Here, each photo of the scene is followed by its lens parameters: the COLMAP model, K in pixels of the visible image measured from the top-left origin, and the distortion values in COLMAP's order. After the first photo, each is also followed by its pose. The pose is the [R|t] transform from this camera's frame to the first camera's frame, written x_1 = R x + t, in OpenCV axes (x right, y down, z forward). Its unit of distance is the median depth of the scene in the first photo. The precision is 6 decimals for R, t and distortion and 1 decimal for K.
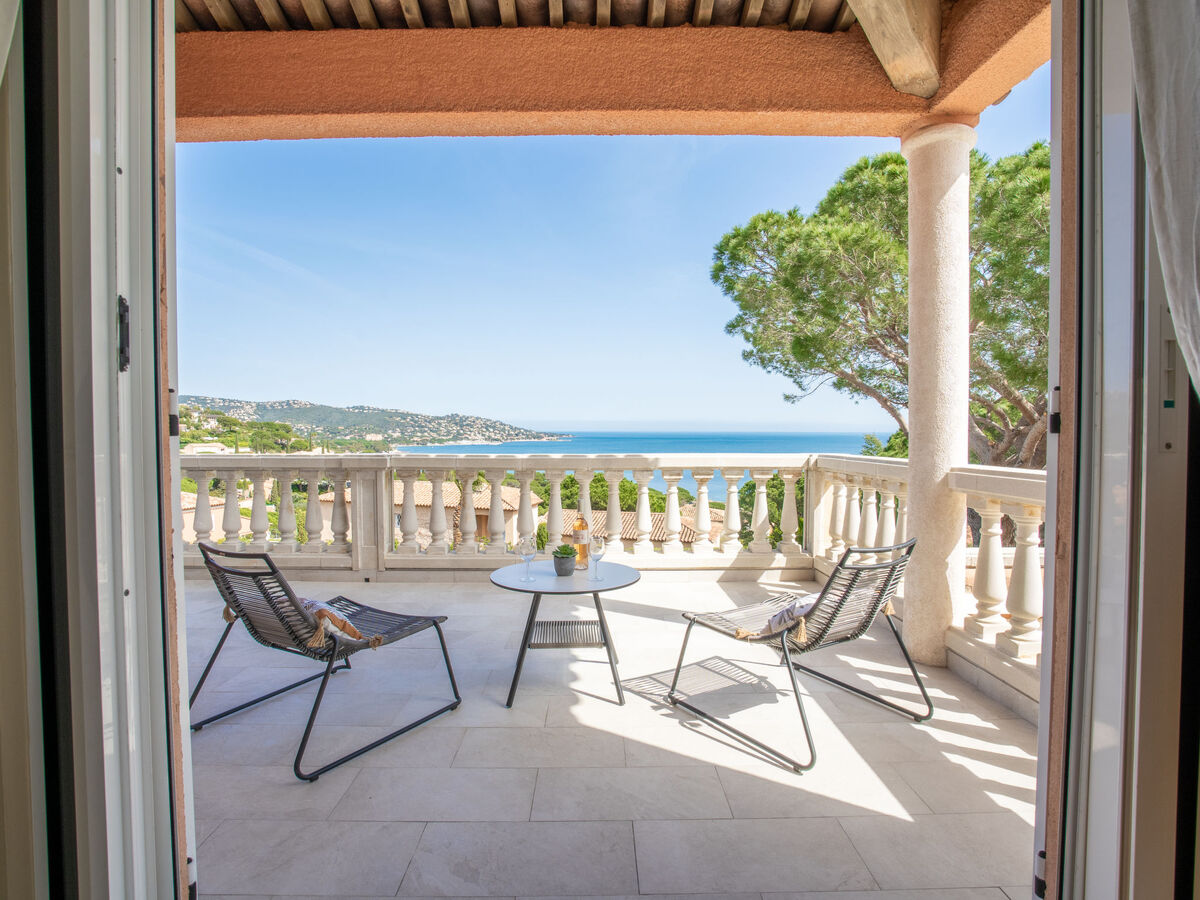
lens RADIAL K [[628.3, 0, 597.3], [0, 628.3, 448.0], [0, 0, 1]] dist [-0.068966, 0.030265]
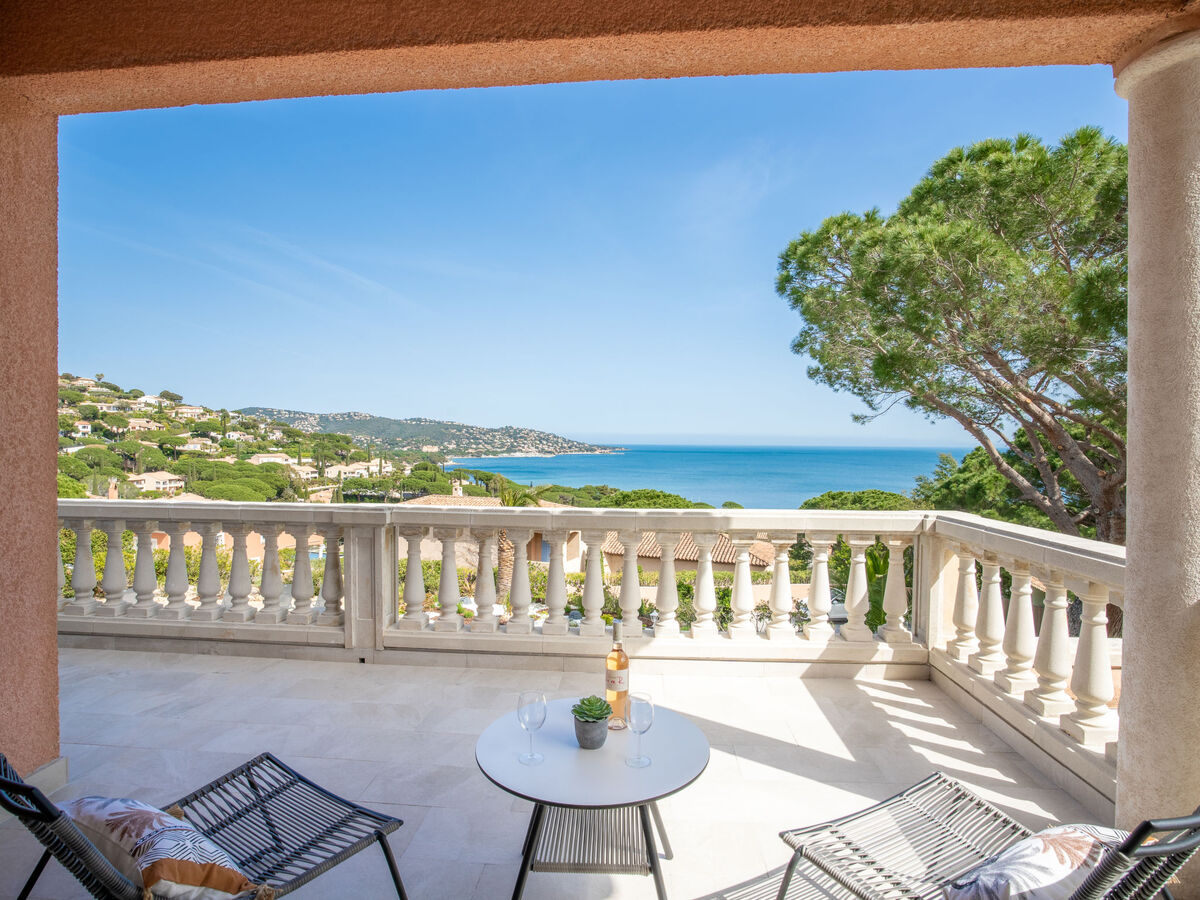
lens RADIAL K [[628.3, 0, 597.3], [0, 628.3, 448.0], [0, 0, 1]] dist [-0.068966, 0.030265]
pose [[0.996497, 0.007036, -0.083335, 0.001206], [-0.008761, 0.999755, -0.020347, -0.021608], [0.083171, 0.021006, 0.996314, 0.086282]]
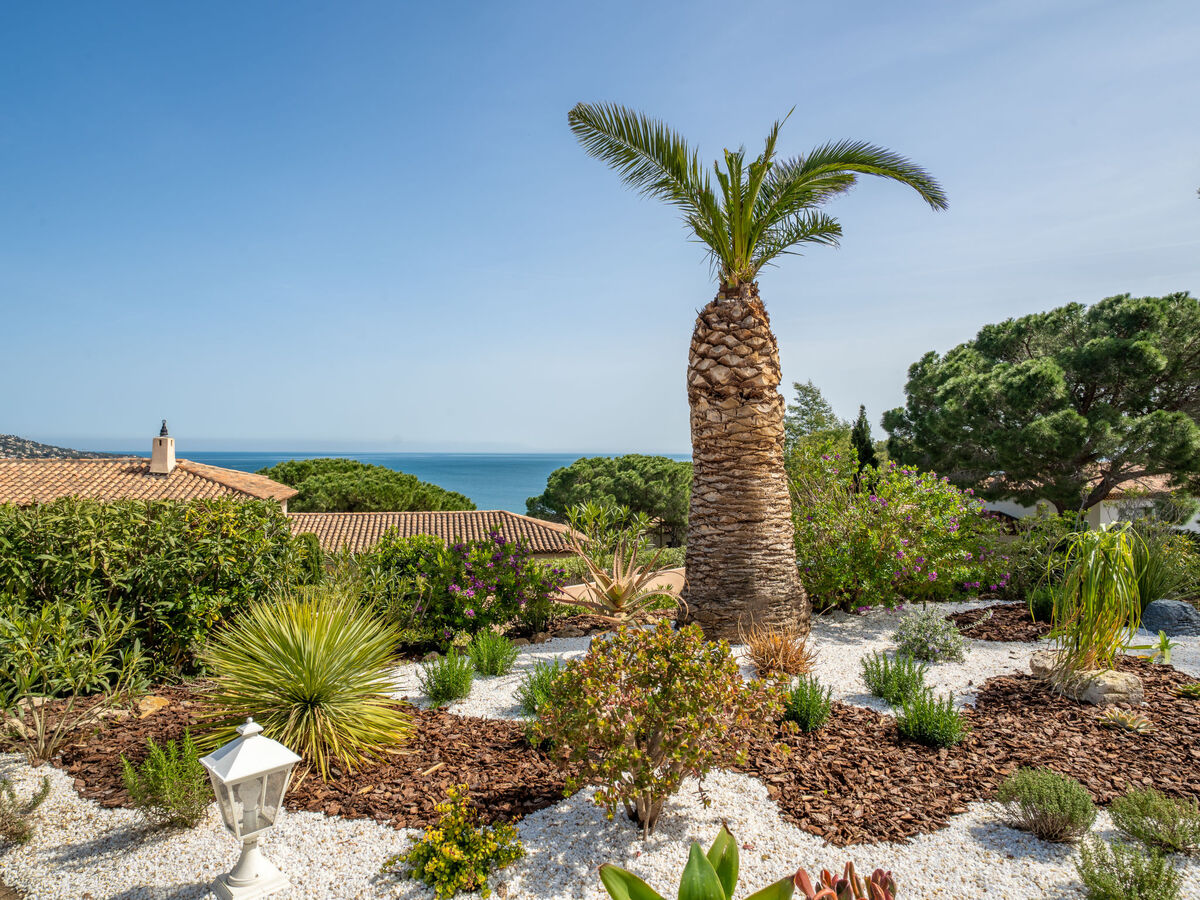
lens RADIAL K [[716.7, 0, 600.0], [0, 716.7, 450.0], [0, 0, 1]] dist [-0.066166, 0.048815]
pose [[0.856079, 0.003068, 0.516836, -0.637986], [0.012087, 0.999590, -0.025954, 0.246298], [-0.516704, 0.028466, 0.855691, 1.347381]]
